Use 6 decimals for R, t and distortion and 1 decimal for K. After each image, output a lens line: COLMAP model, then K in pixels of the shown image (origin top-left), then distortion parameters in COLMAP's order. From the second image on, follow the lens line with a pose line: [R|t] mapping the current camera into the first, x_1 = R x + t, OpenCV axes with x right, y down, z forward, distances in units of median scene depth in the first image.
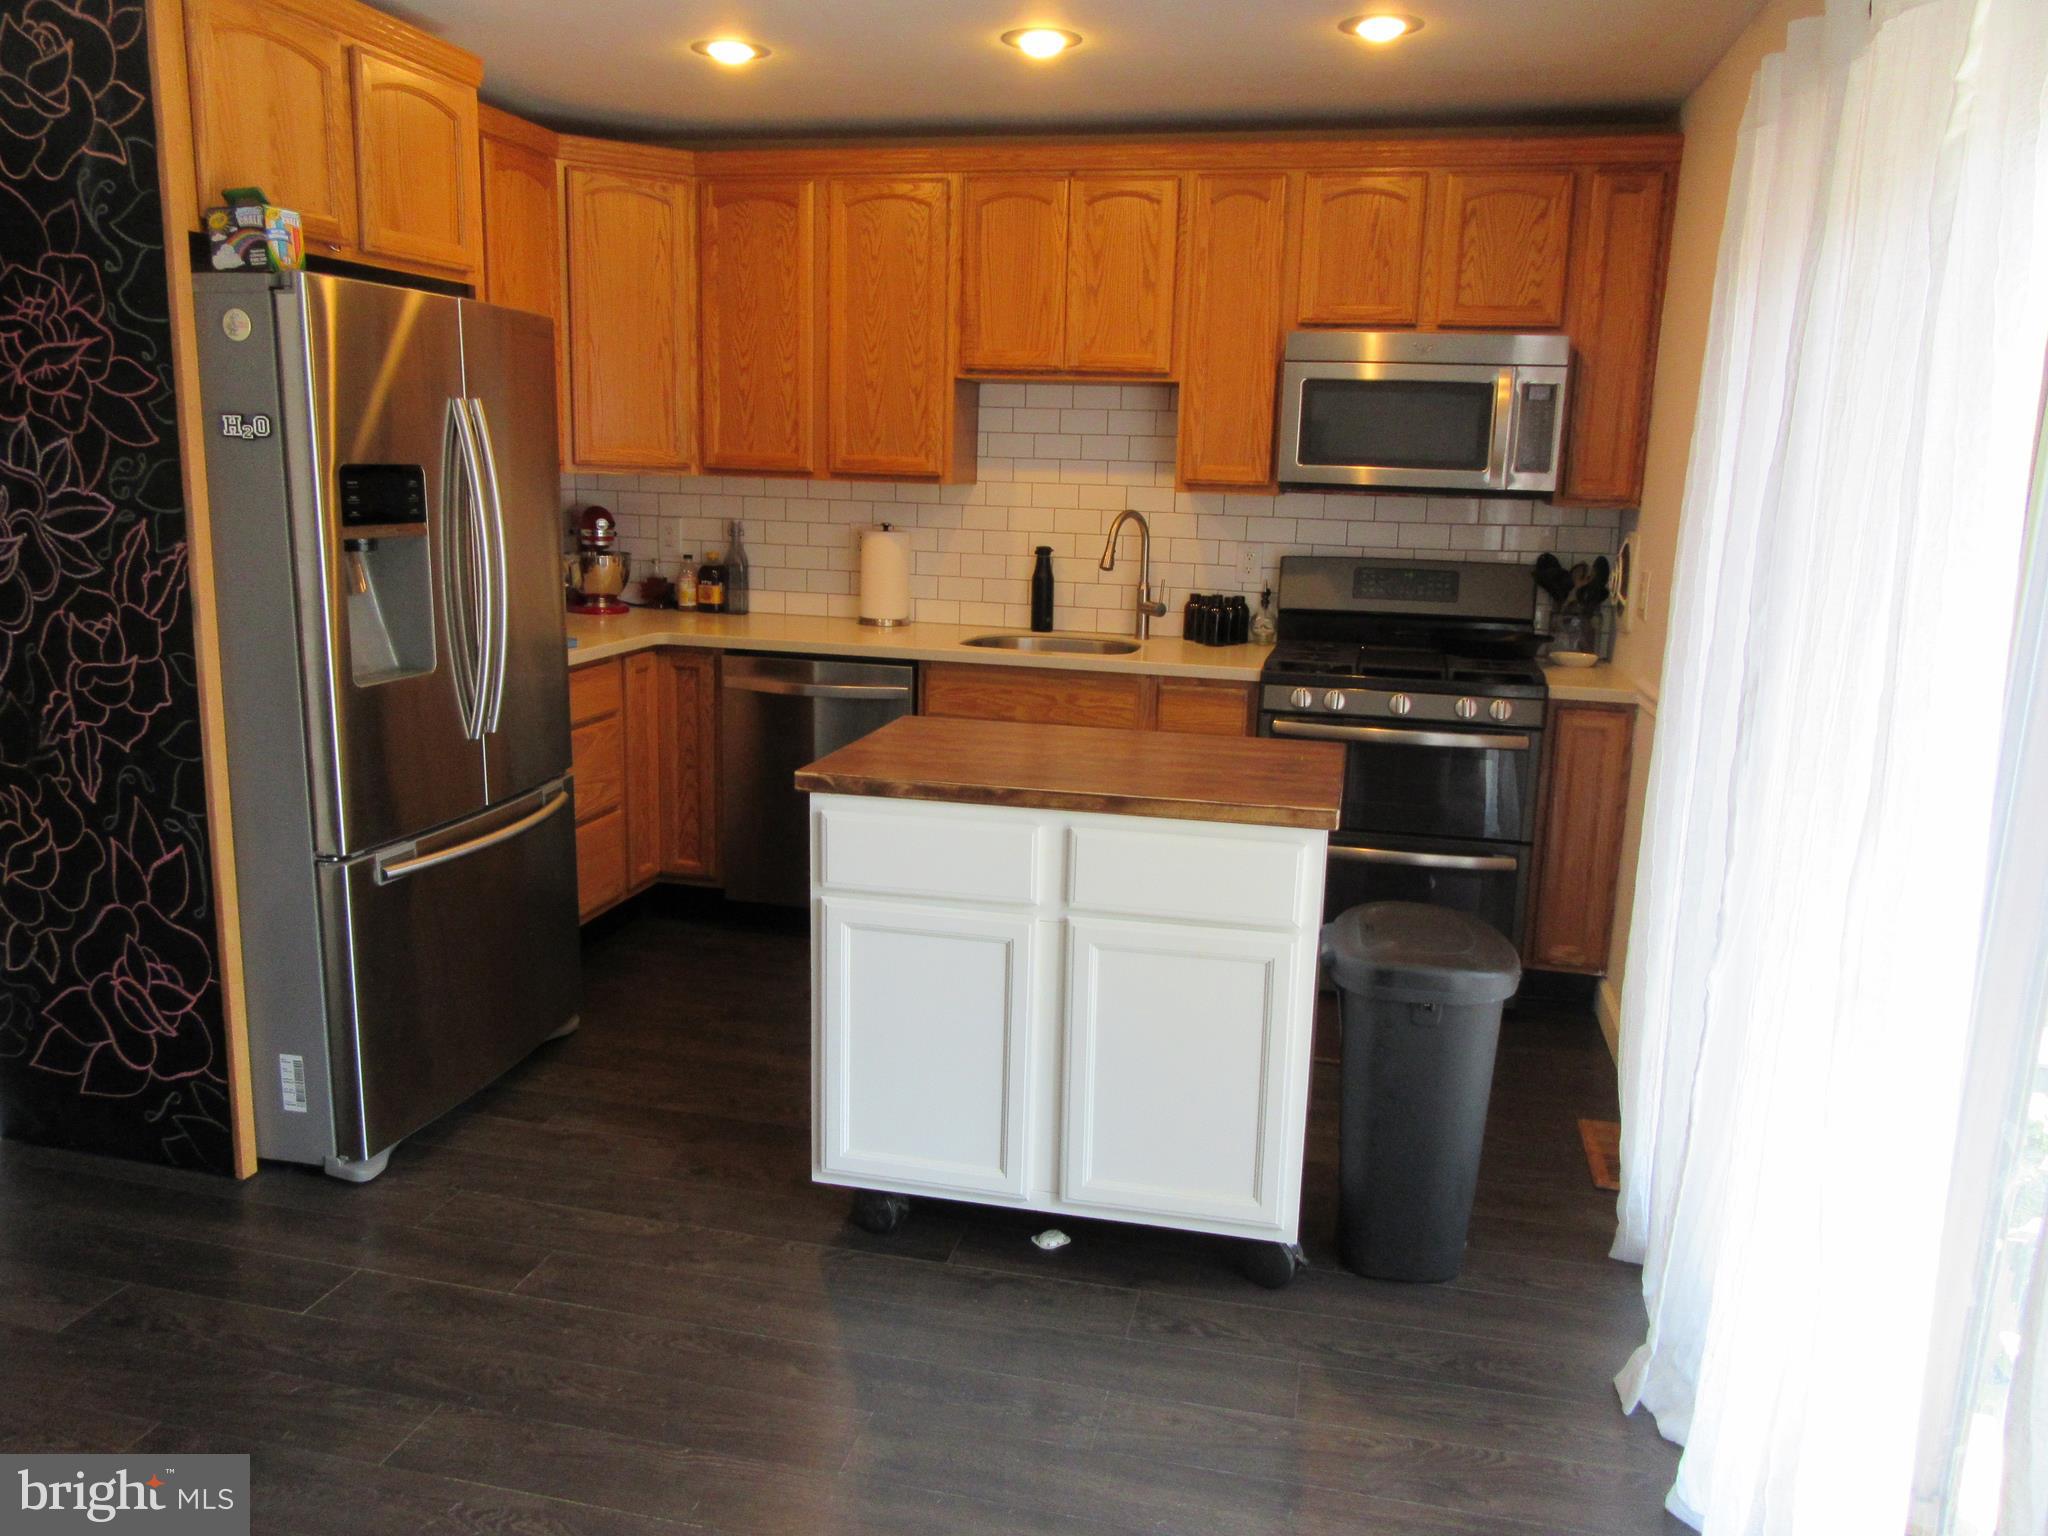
lens RADIAL K [[1514.4, 0, 1024.0], [0, 1514.4, 768.0], [0, 0, 1]] dist [0.000715, -0.005651]
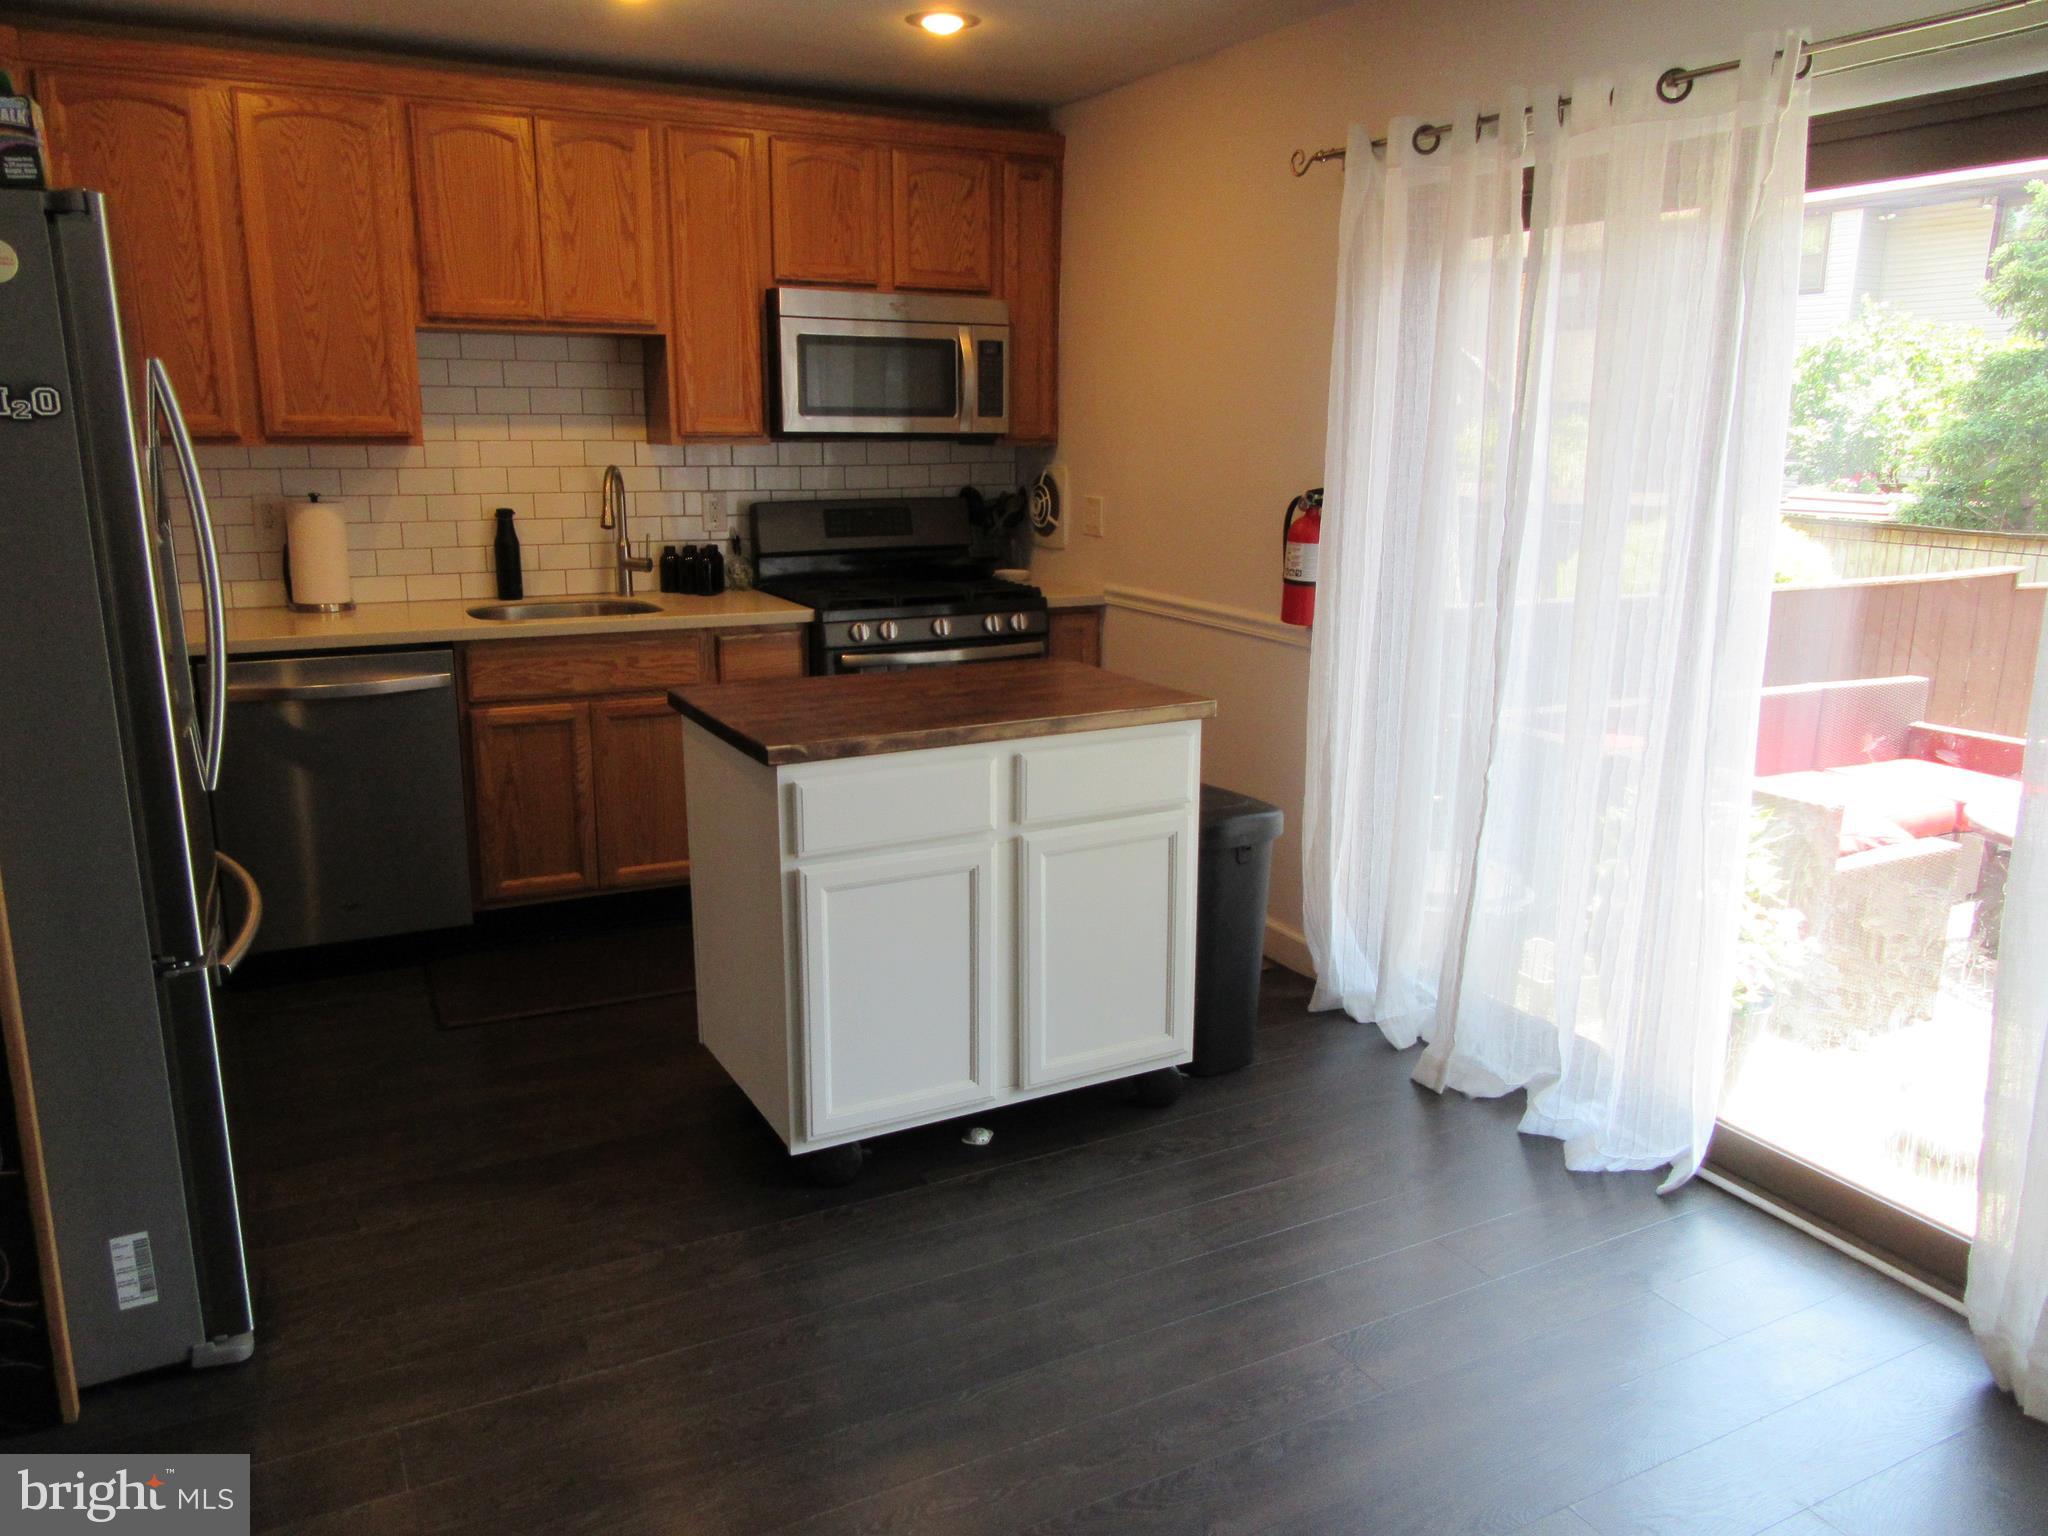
lens RADIAL K [[1514.4, 0, 1024.0], [0, 1514.4, 768.0], [0, 0, 1]] dist [0.000715, -0.005651]
pose [[0.755705, -0.170975, 0.632201, -0.404265], [0.145245, 0.985036, 0.092777, -0.031809], [-0.638603, 0.021712, 0.769230, 0.087307]]
